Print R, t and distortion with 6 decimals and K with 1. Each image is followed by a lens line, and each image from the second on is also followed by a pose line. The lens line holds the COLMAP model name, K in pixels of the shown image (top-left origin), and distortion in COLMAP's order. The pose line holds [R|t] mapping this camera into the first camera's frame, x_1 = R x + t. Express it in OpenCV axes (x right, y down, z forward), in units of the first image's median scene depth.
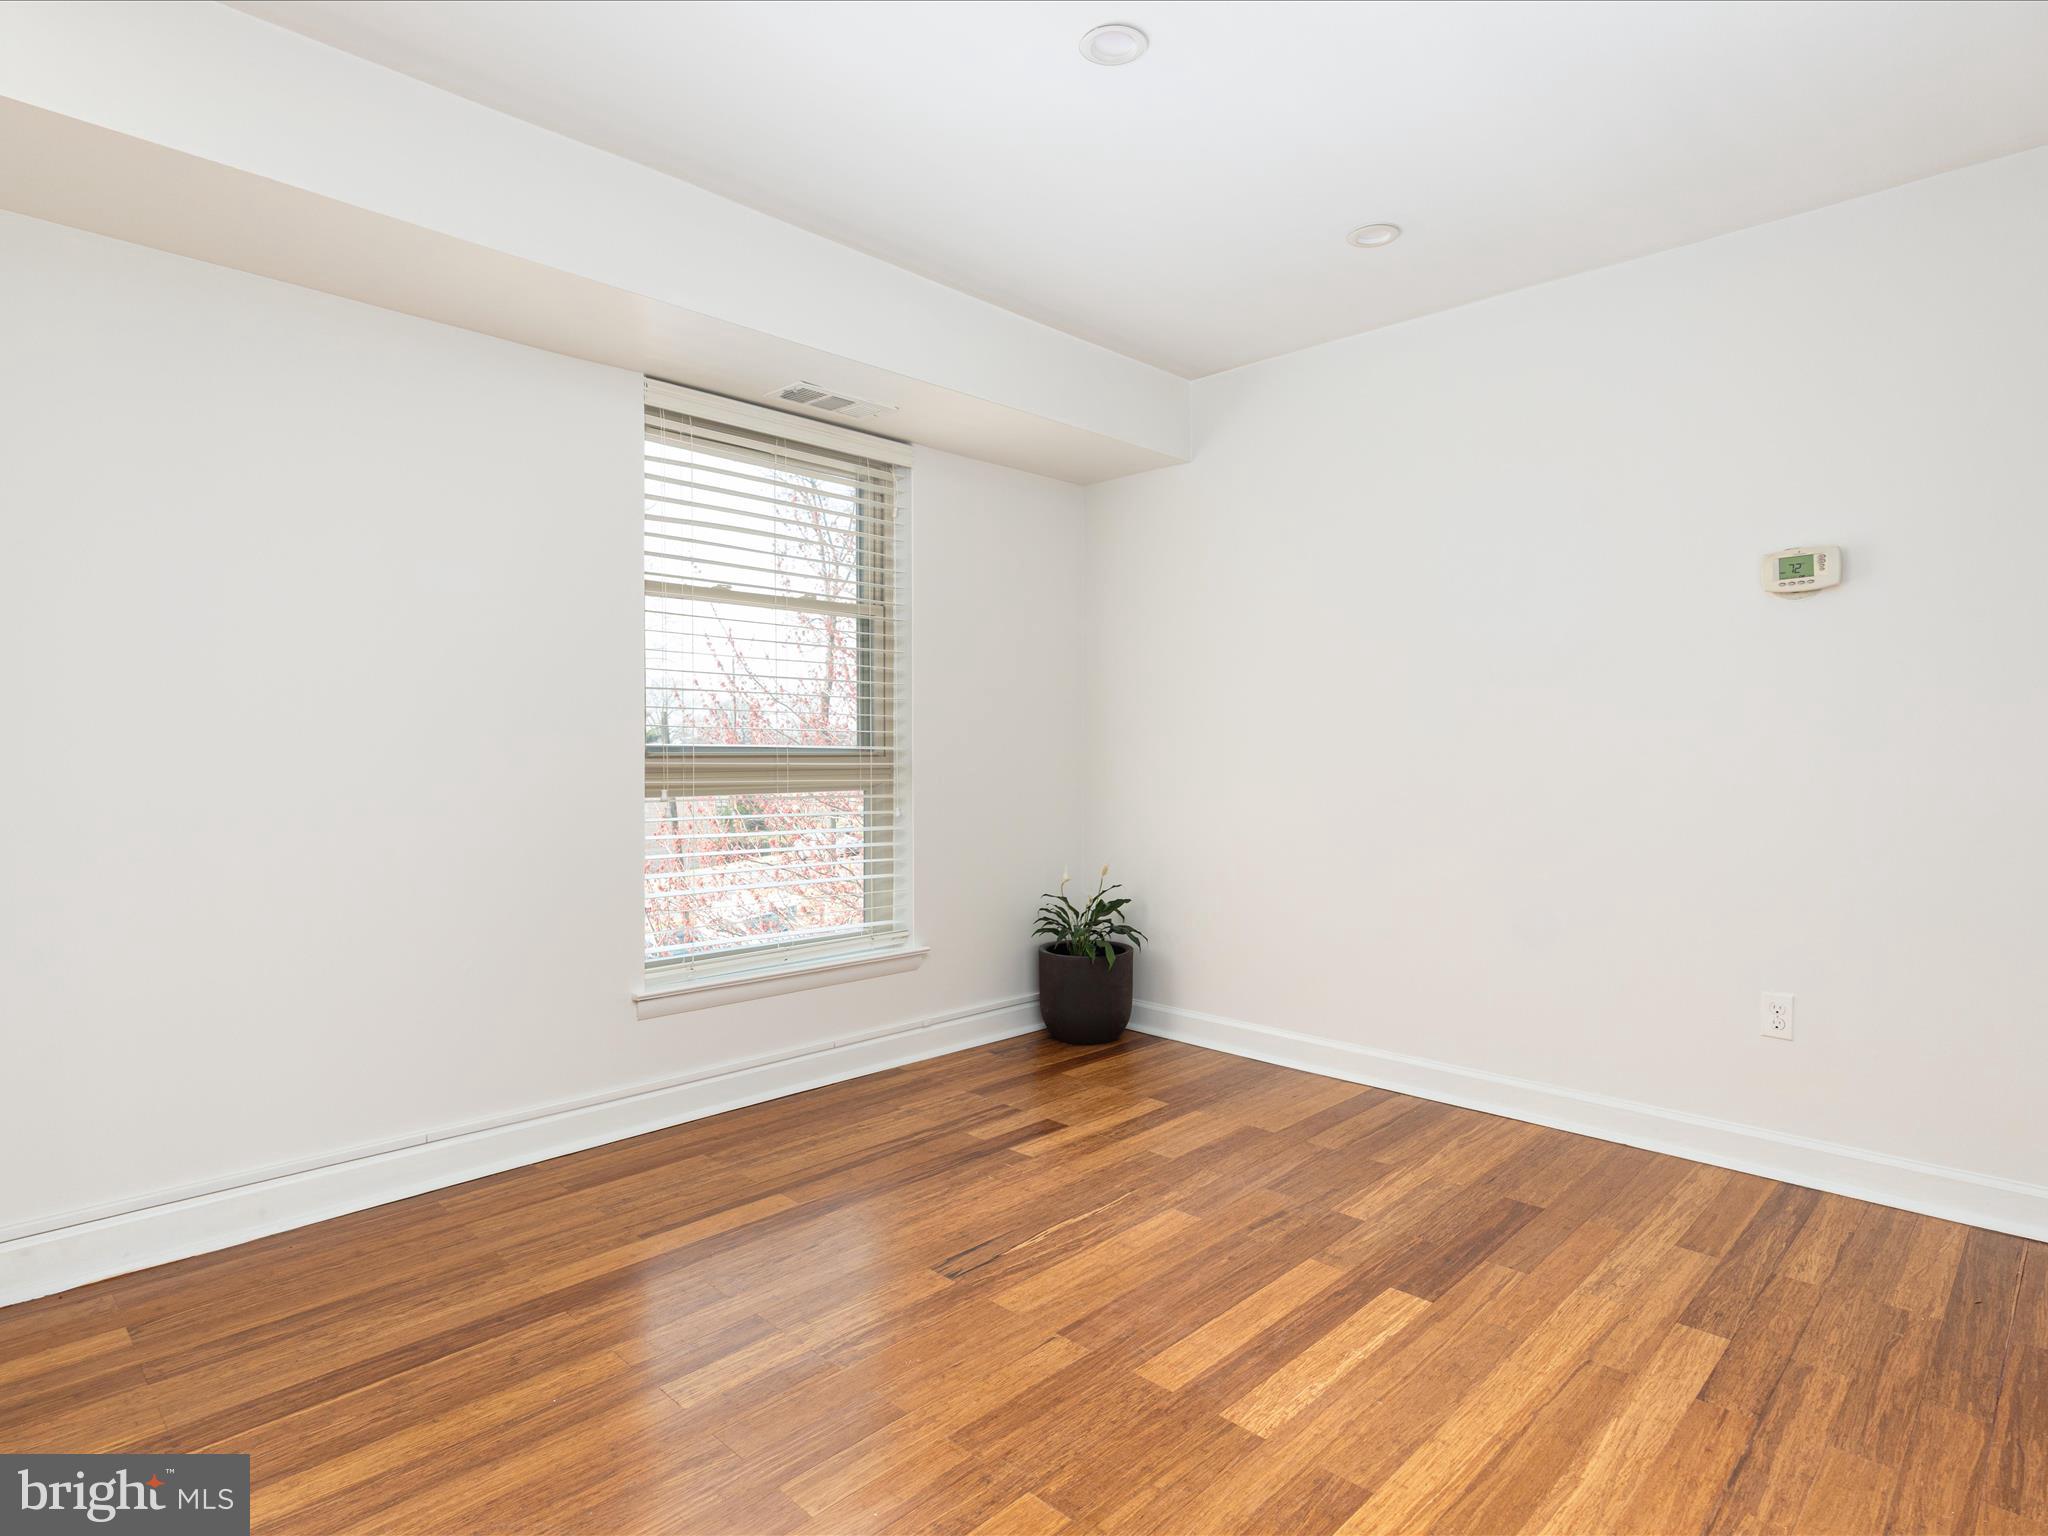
lens RADIAL K [[1106.4, 0, 1010.6], [0, 1106.4, 753.4], [0, 0, 1]] dist [0.005797, -0.011320]
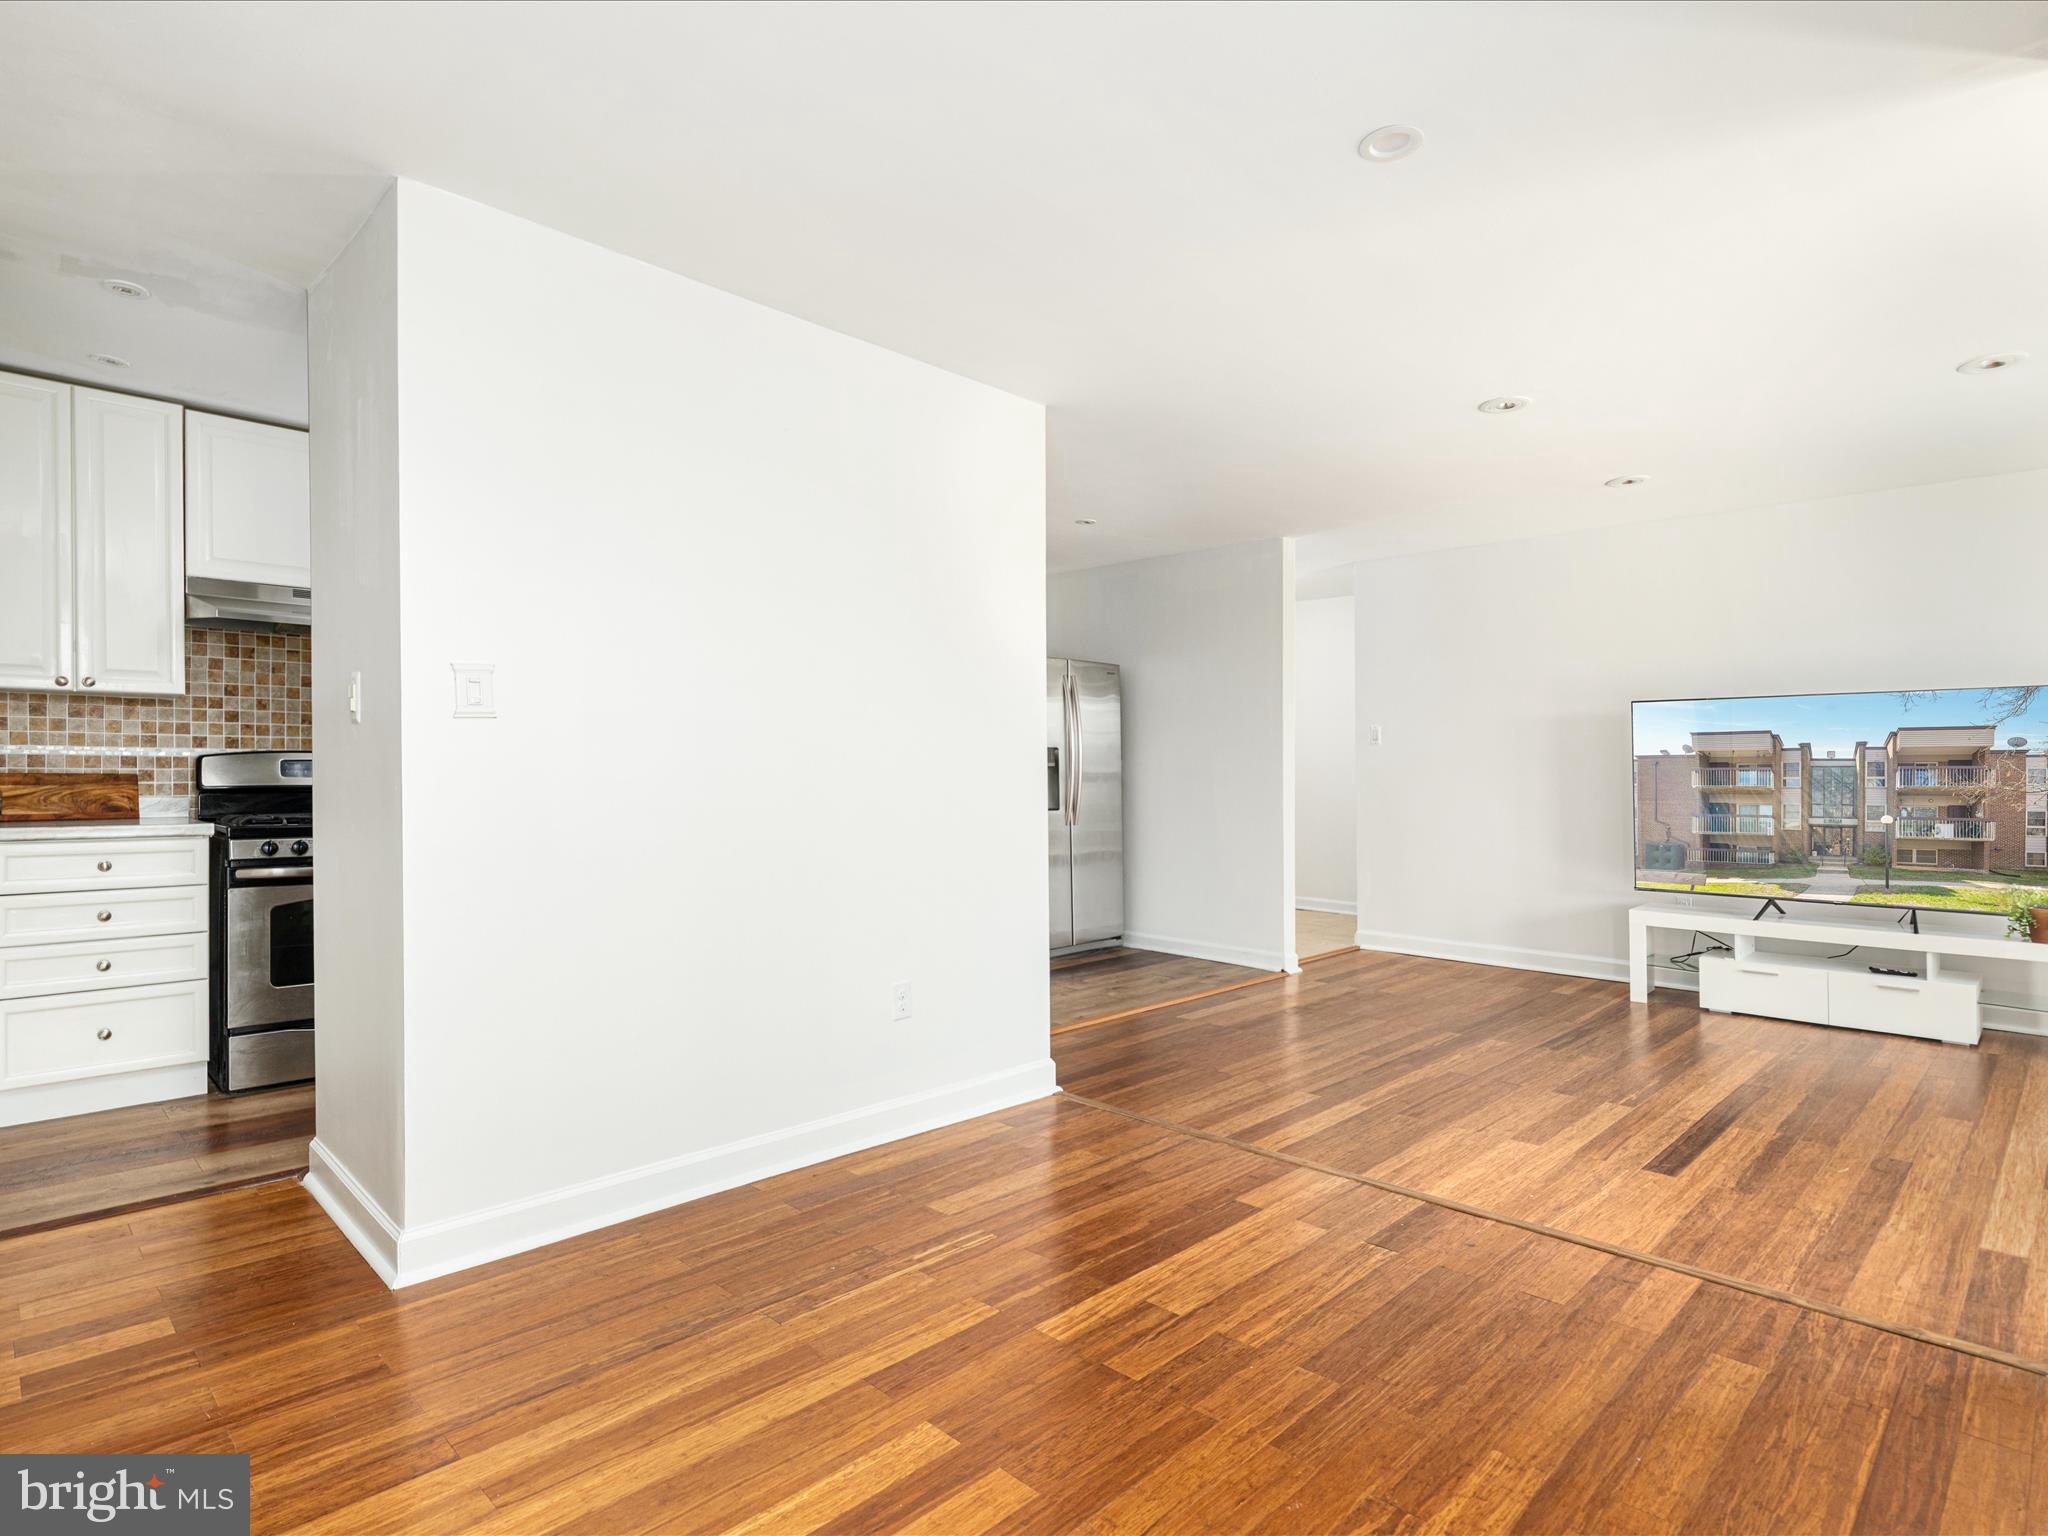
lens RADIAL K [[1106.4, 0, 1024.0], [0, 1106.4, 768.0], [0, 0, 1]] dist [-0.000943, -0.000285]
pose [[-0.999987, -0.002329, -0.004530, 0.083570], [-0.002327, 0.999997, -0.000491, -0.013281], [0.004531, -0.000481, -0.999990, 1.236237]]
